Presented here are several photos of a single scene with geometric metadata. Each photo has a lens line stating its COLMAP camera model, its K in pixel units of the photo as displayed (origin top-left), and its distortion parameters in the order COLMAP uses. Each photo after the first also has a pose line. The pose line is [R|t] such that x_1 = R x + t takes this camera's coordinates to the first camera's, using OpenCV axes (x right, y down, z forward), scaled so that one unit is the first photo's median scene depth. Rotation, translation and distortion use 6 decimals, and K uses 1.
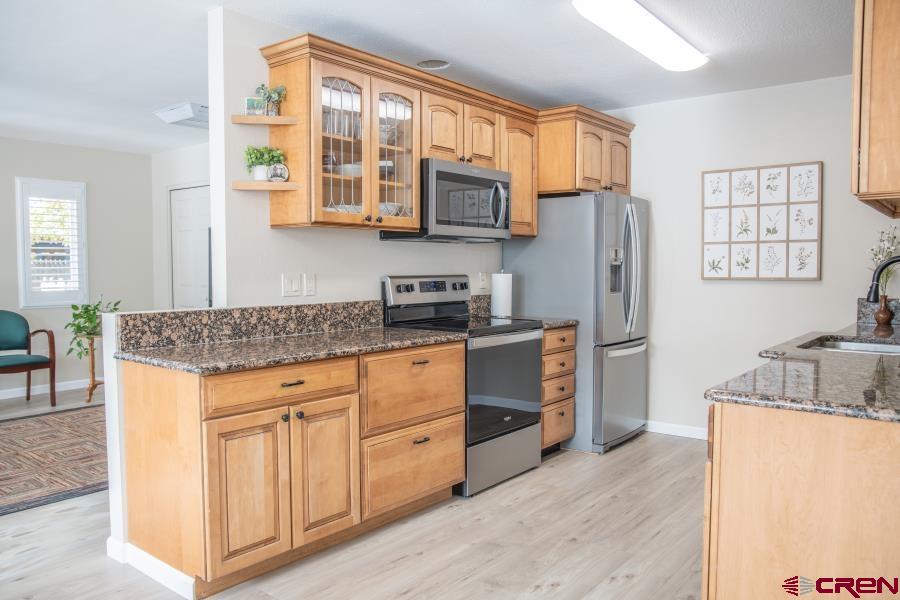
lens RADIAL K [[681.7, 0, 453.5], [0, 681.7, 305.5], [0, 0, 1]] dist [-0.042707, 0.003742]
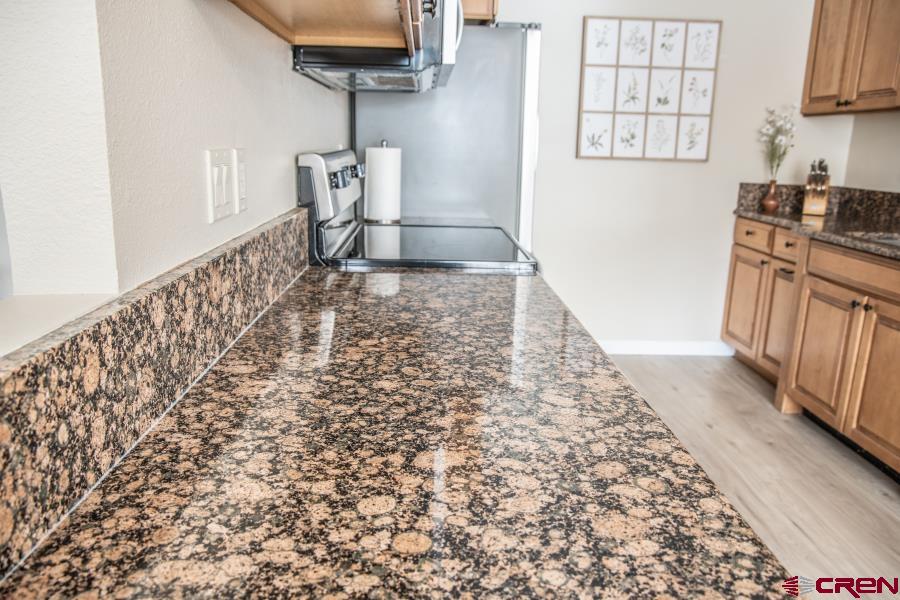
lens RADIAL K [[663.0, 0, 449.4], [0, 663.0, 309.7], [0, 0, 1]] dist [-0.090426, 0.062569]
pose [[0.758411, -0.142693, 0.635965, -0.317422], [0.013381, 0.978944, 0.203692, -0.029275], [-0.651639, -0.145972, 0.744351, 0.610652]]
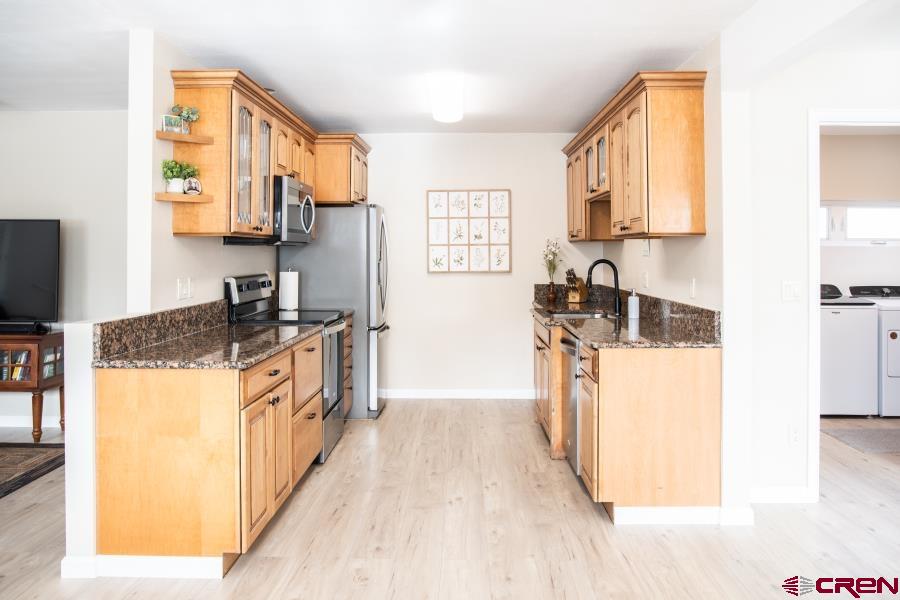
lens RADIAL K [[699.7, 0, 447.8], [0, 699.7, 245.9], [0, 0, 1]] dist [-0.032983, 0.000737]
pose [[0.798588, 0.003776, 0.601866, -0.496705], [0.036259, 0.997862, -0.054372, -0.019467], [-0.600784, 0.065244, 0.796744, -0.109392]]
